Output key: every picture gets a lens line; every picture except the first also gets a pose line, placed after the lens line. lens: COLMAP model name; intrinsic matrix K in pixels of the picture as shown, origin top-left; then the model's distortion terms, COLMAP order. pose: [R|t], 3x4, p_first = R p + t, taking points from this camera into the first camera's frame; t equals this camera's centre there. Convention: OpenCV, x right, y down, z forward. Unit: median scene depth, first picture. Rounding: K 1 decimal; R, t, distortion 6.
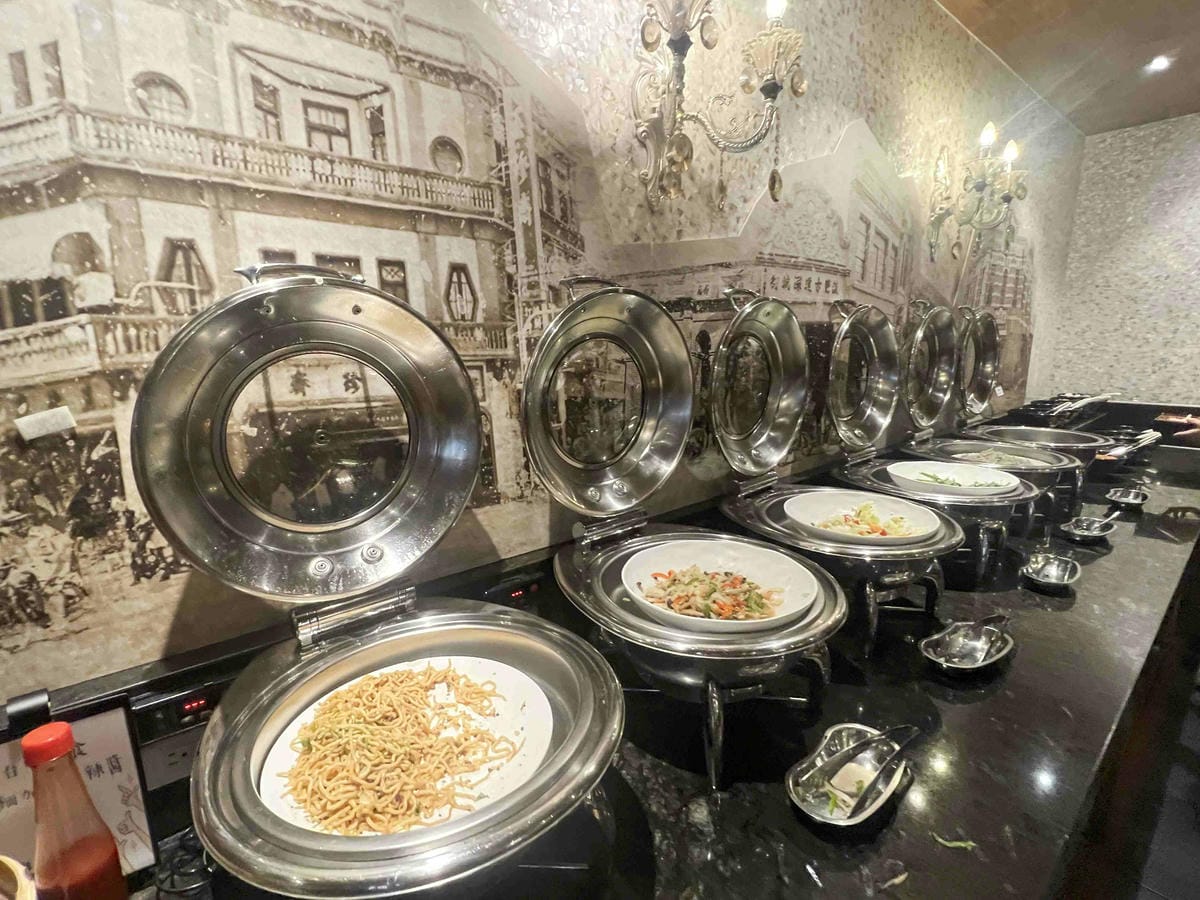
lens RADIAL K [[560.7, 0, 600.3], [0, 560.7, 447.6], [0, 0, 1]] dist [-0.002687, -0.000087]
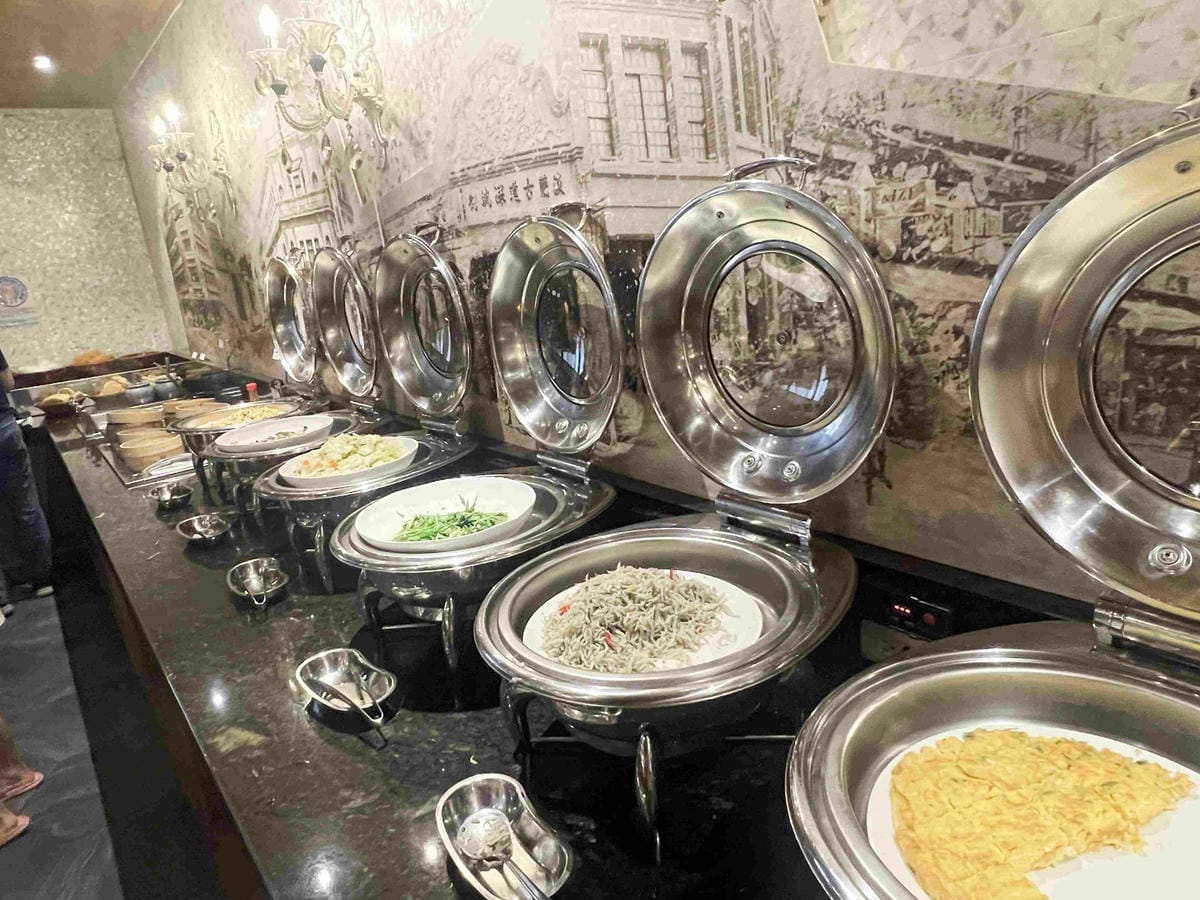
lens RADIAL K [[729.6, 0, 600.5], [0, 729.6, 452.3], [0, 0, 1]] dist [0.002553, 0.000510]
pose [[-0.006935, 0.273189, -0.961935, 1.405068], [-0.131505, 0.953355, 0.271700, -0.254822], [0.991291, 0.128384, 0.029314, 1.174133]]
